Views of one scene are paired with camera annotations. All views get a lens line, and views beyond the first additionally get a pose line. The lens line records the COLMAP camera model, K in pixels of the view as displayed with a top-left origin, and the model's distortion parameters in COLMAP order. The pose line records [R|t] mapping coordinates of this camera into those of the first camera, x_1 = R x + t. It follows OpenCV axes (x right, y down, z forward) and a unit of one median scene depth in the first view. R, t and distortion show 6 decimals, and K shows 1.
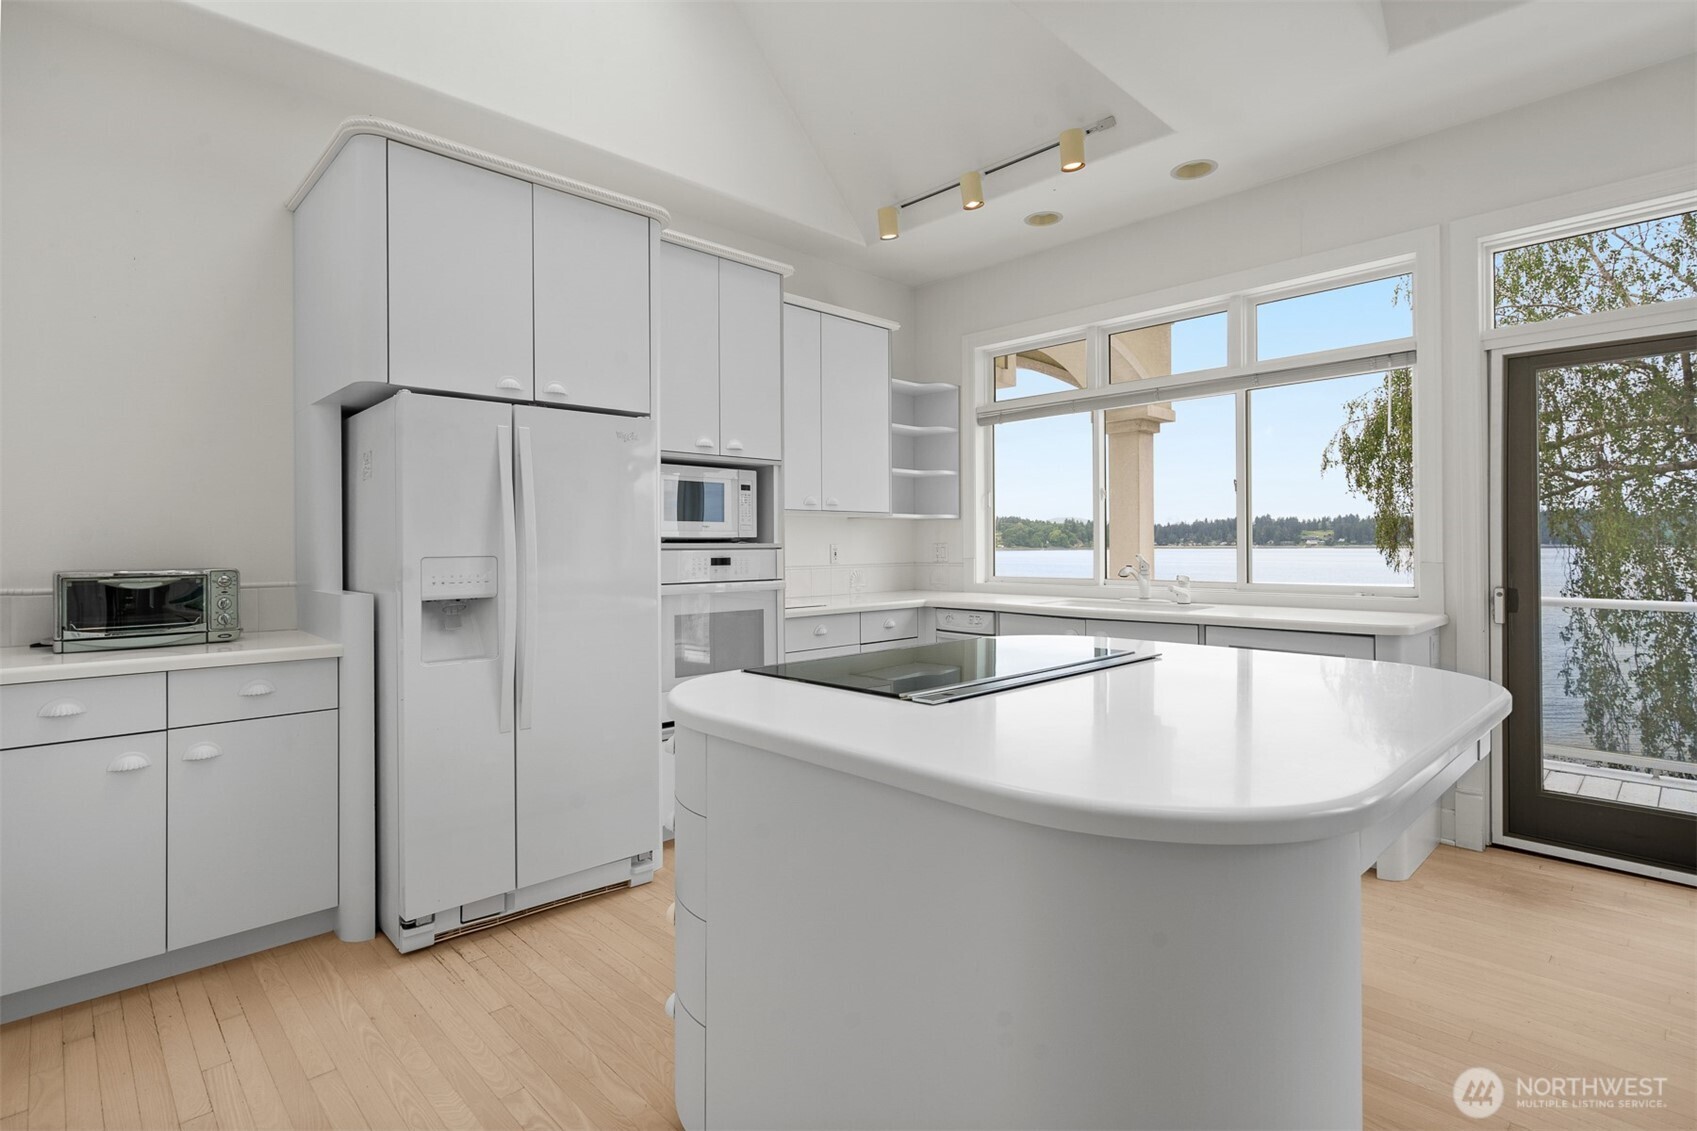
lens RADIAL K [[834.8, 0, 847.6], [0, 834.8, 541.1], [0, 0, 1]] dist [0.000146, 0.000007]
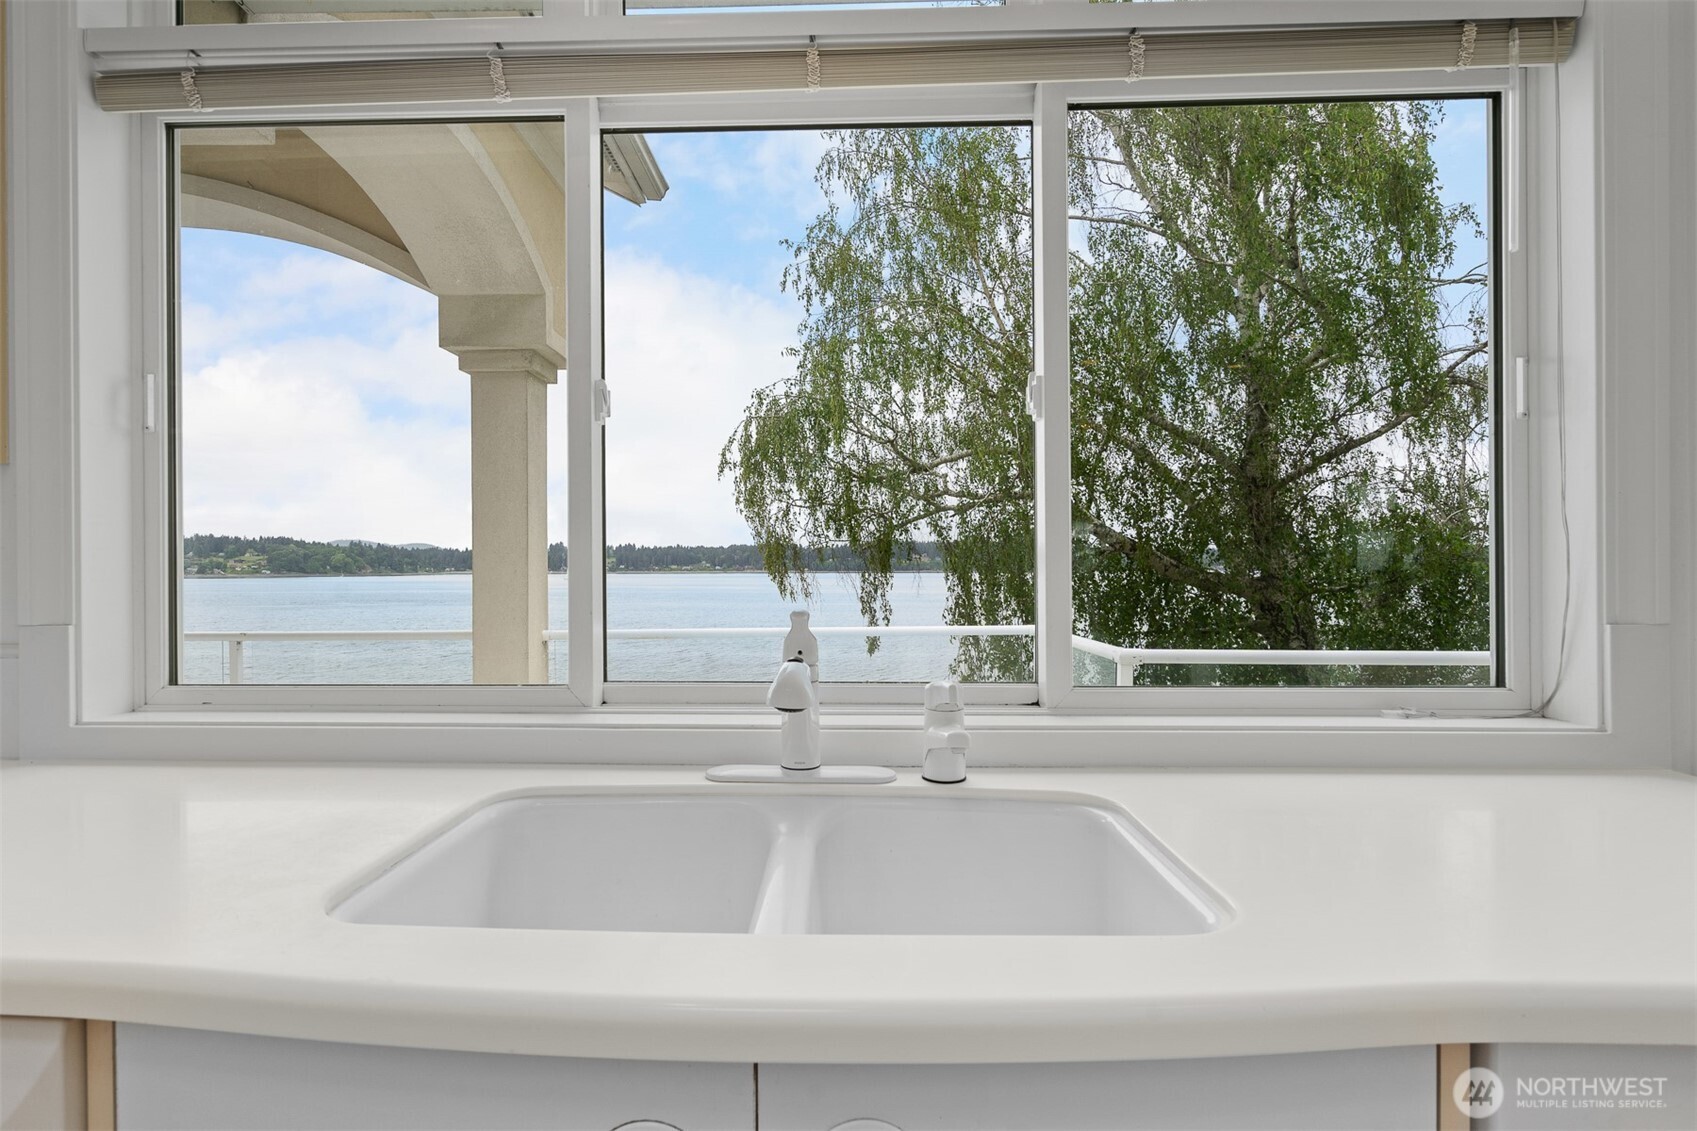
lens RADIAL K [[900.4, 0, 848.5], [0, 900.4, 565.5], [0, 0, 1]] dist [-0.093443, -0.000196]
pose [[0.714654, 0.004677, 0.699463, 0.065786], [-0.003255, 0.999989, -0.003362, 0.002167], [-0.699471, 0.000126, 0.714661, 0.300336]]
